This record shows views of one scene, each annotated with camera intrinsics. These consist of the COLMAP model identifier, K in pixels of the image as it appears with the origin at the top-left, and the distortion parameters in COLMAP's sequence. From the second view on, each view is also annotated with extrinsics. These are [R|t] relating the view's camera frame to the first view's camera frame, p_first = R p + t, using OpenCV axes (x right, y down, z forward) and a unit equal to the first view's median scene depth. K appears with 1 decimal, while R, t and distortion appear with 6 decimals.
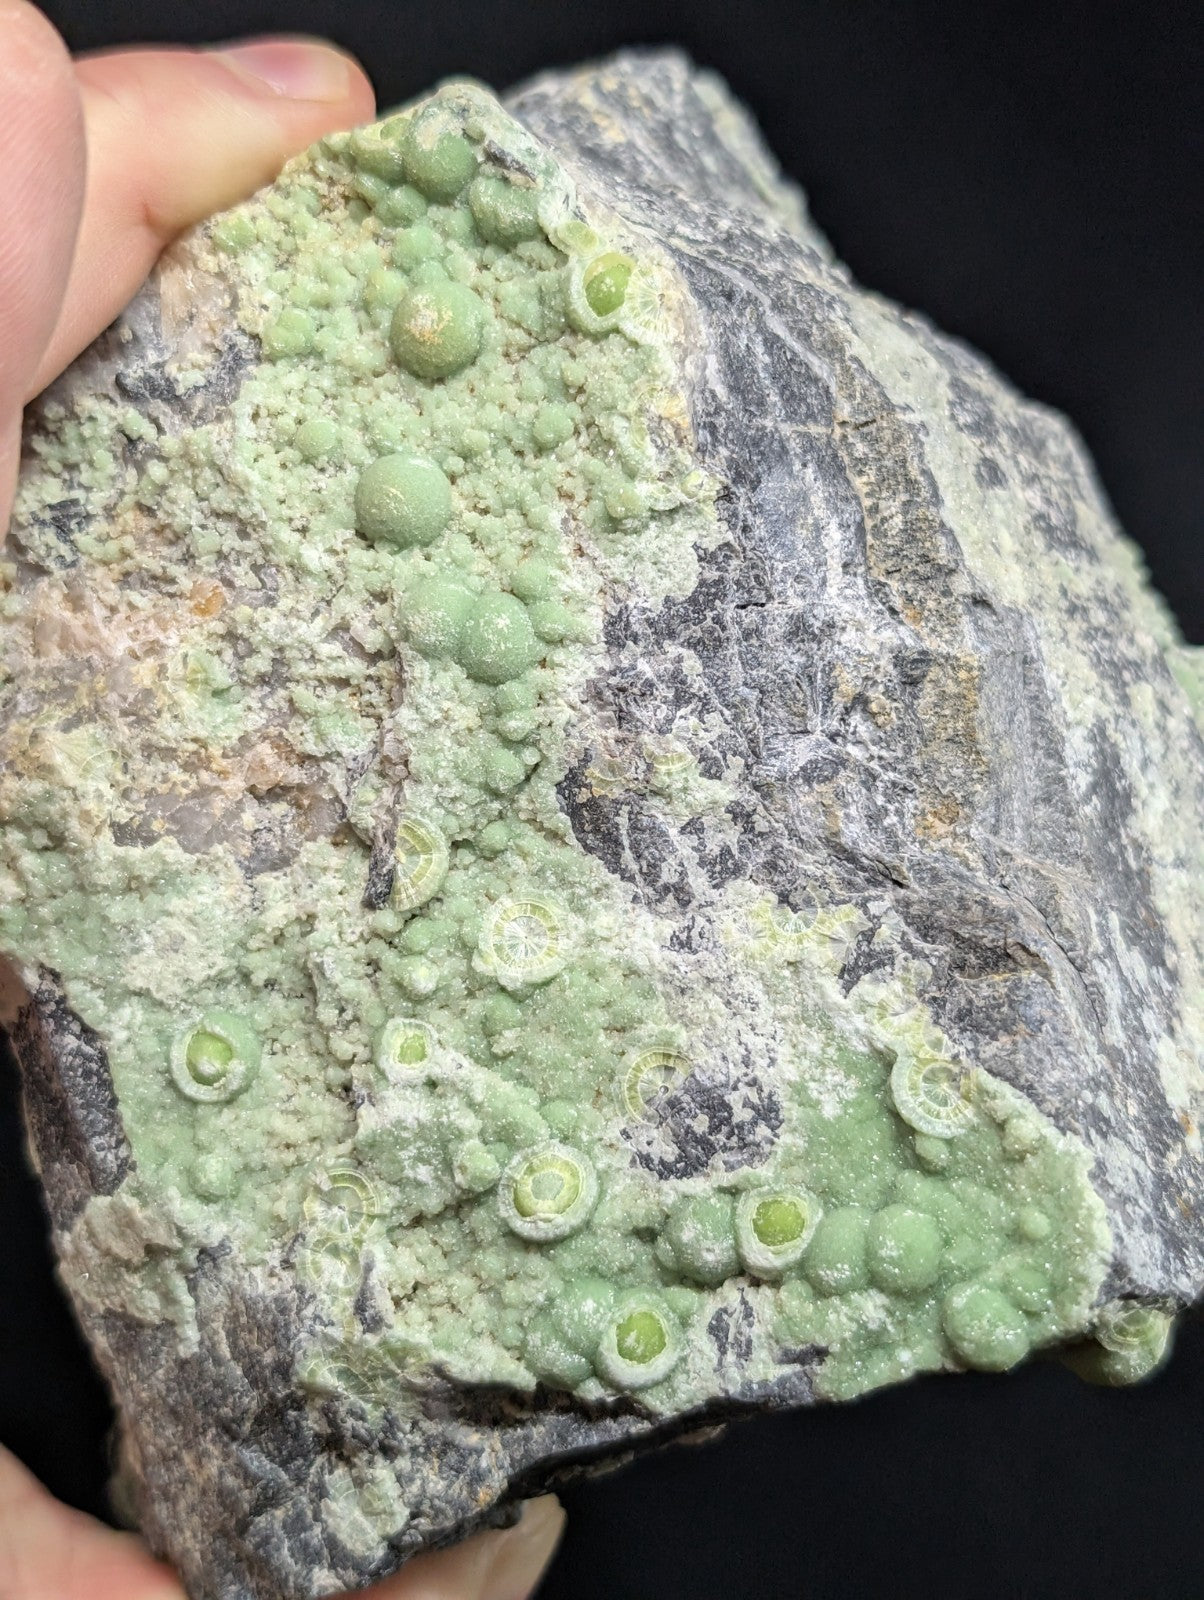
lens RADIAL K [[2388.0, 0, 637.9], [0, 2388.0, 768.9], [0, 0, 1]] dist [0.252832, -1.677942]
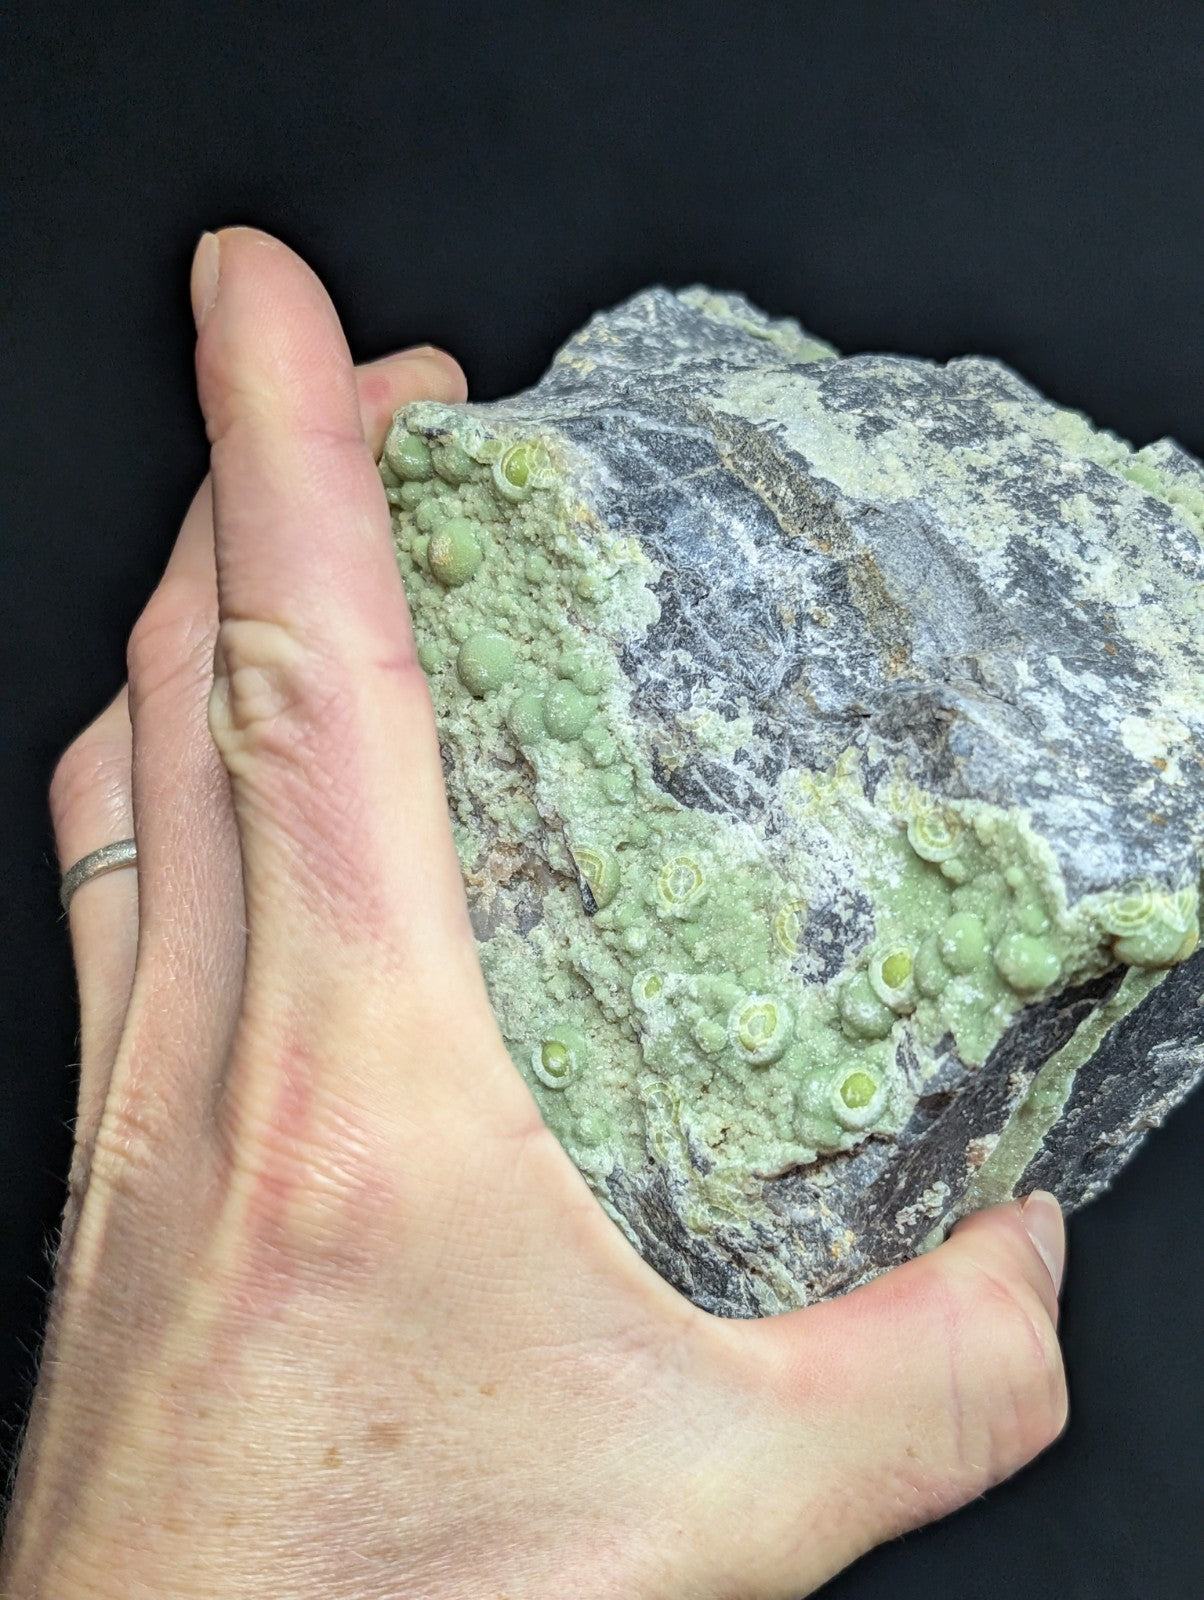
lens RADIAL K [[2257.5, 0, 643.3], [0, 2257.5, 797.7], [0, 0, 1]] dist [0.215653, -1.352241]
pose [[0.802929, -0.490675, -0.338442, 0.418336], [0.447059, 0.871269, -0.202556, 0.291813], [0.394263, 0.011335, 0.918928, -0.249811]]
